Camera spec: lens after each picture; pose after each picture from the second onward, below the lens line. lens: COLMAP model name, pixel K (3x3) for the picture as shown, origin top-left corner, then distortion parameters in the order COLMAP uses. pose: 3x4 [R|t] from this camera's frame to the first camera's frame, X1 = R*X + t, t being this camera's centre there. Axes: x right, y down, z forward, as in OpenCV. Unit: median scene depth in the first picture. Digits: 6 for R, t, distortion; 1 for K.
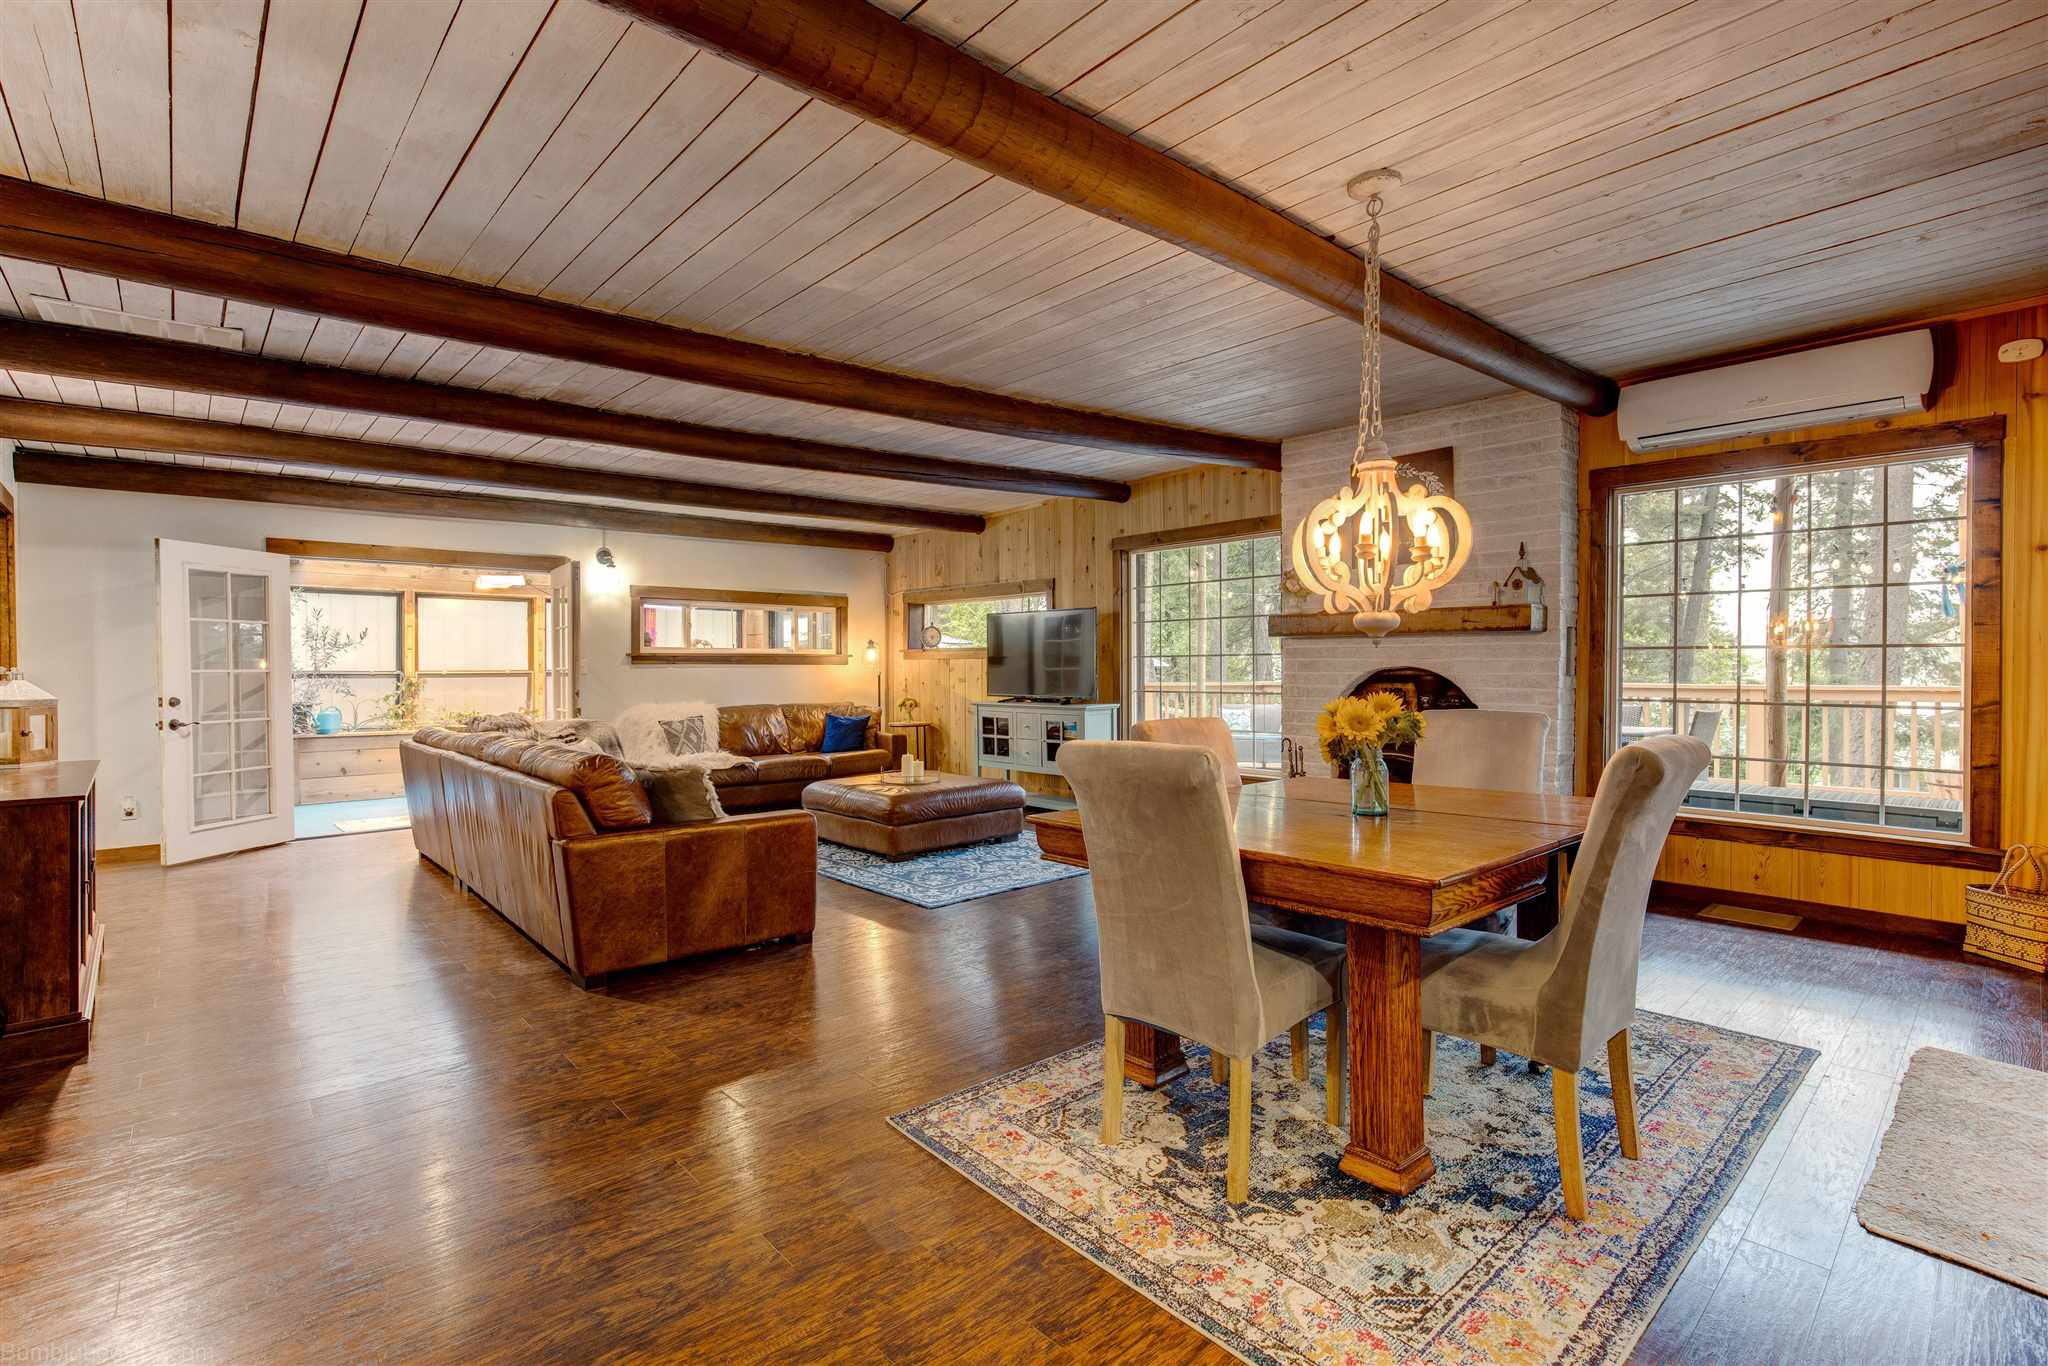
lens RADIAL K [[935.2, 0, 1017.9], [0, 935.2, 666.5], [0, 0, 1]] dist [-0.007174, -0.001327]
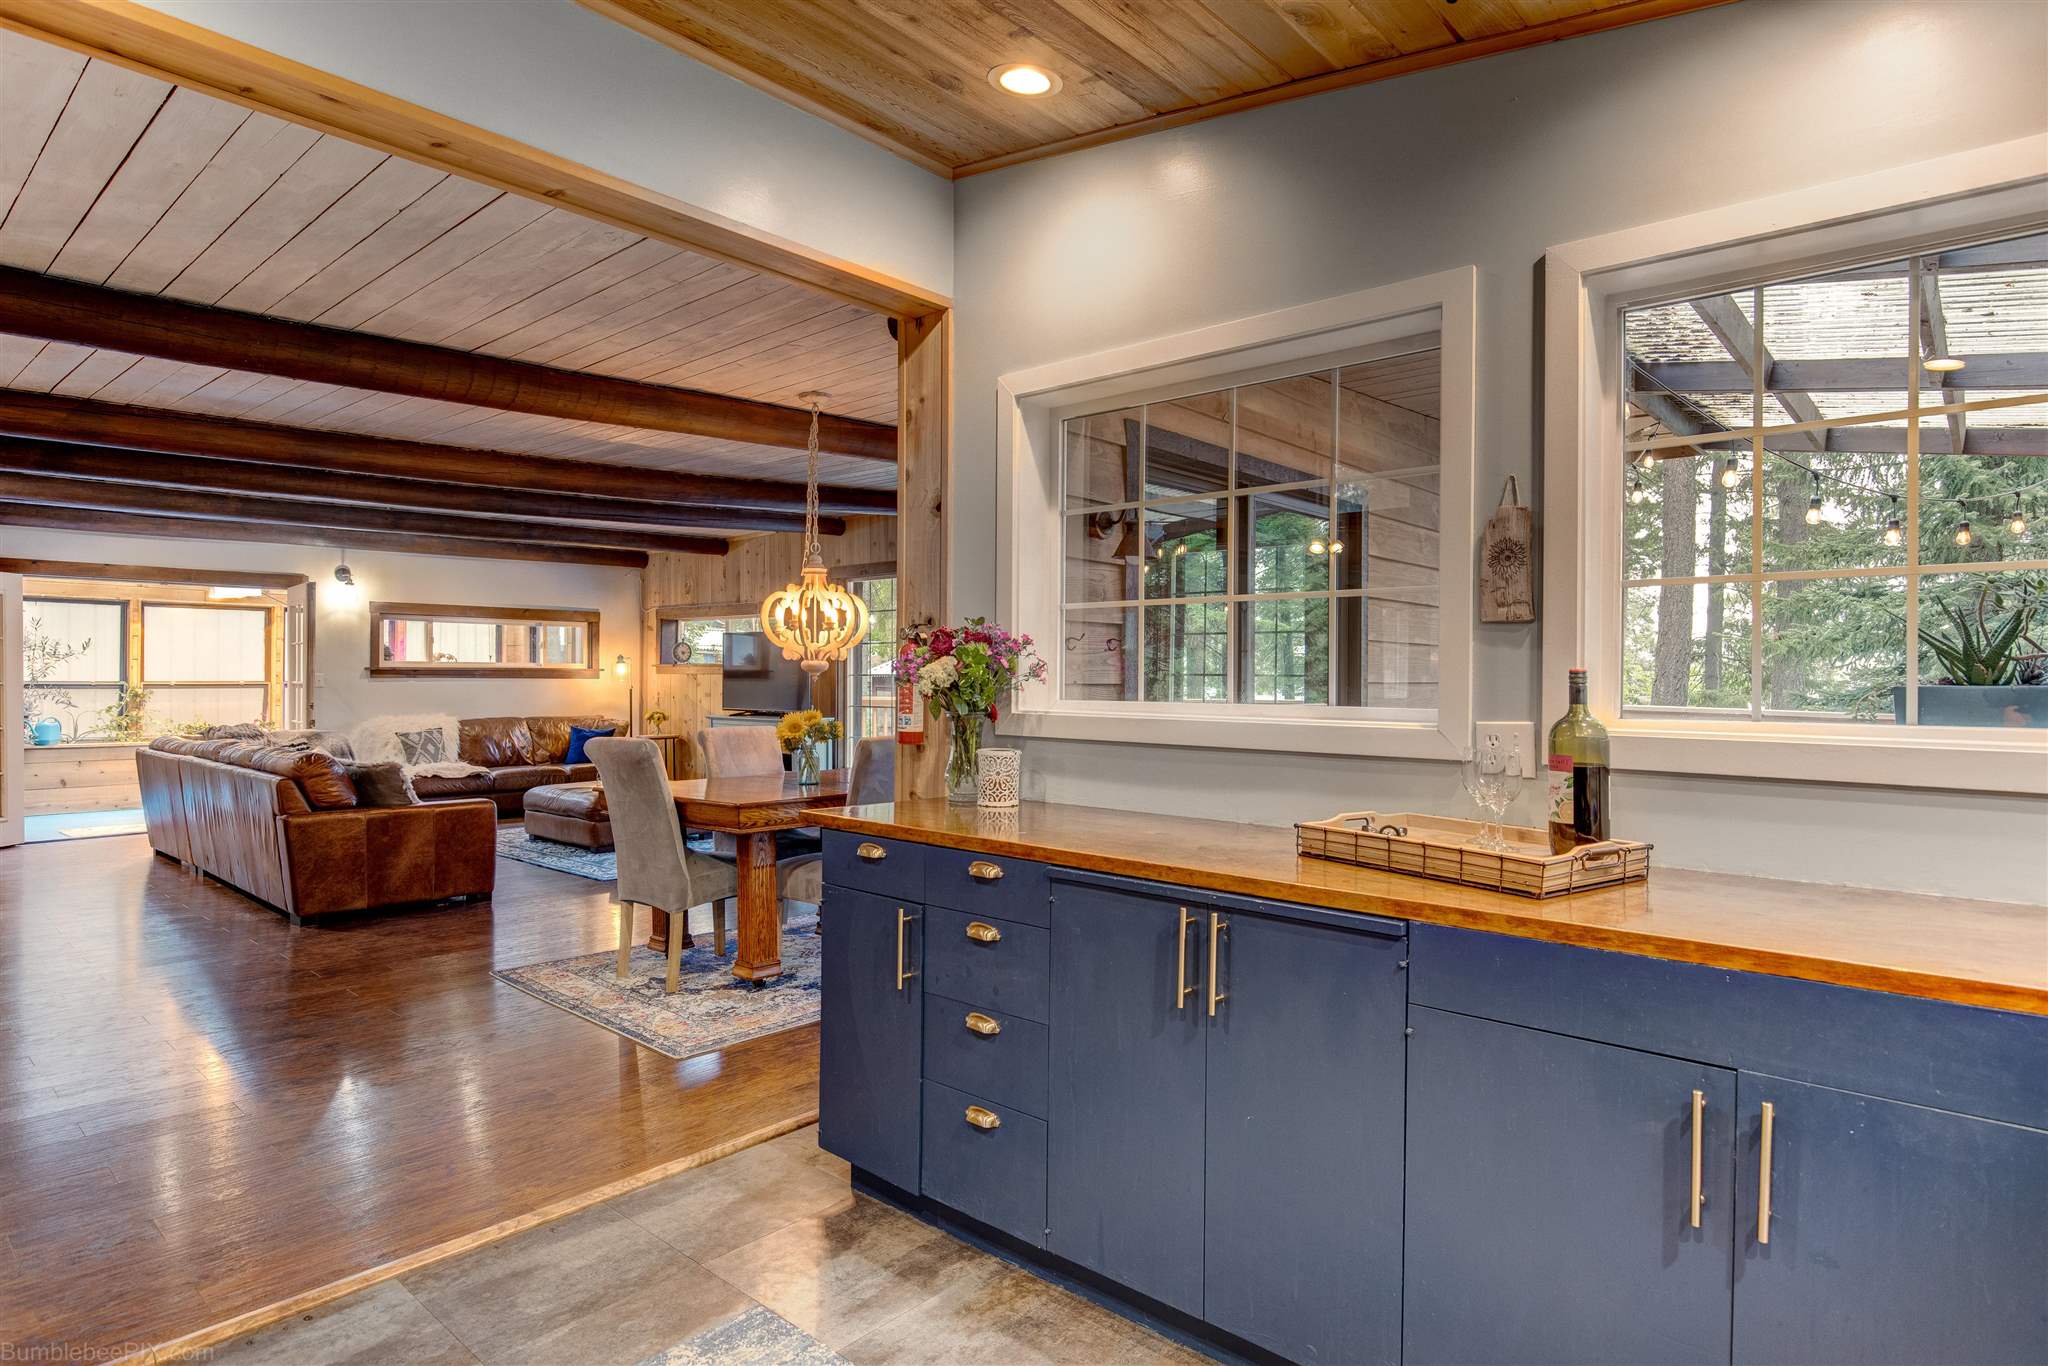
lens RADIAL K [[1121.3, 0, 1018.6], [0, 1121.3, 670.3], [0, 0, 1]] dist [0.002128, -0.004007]
pose [[0.994446, 0.008513, 0.104905, 0.210669], [-0.008095, 0.999957, -0.004414, -0.013682], [-0.104938, 0.003540, 0.994472, -0.385233]]
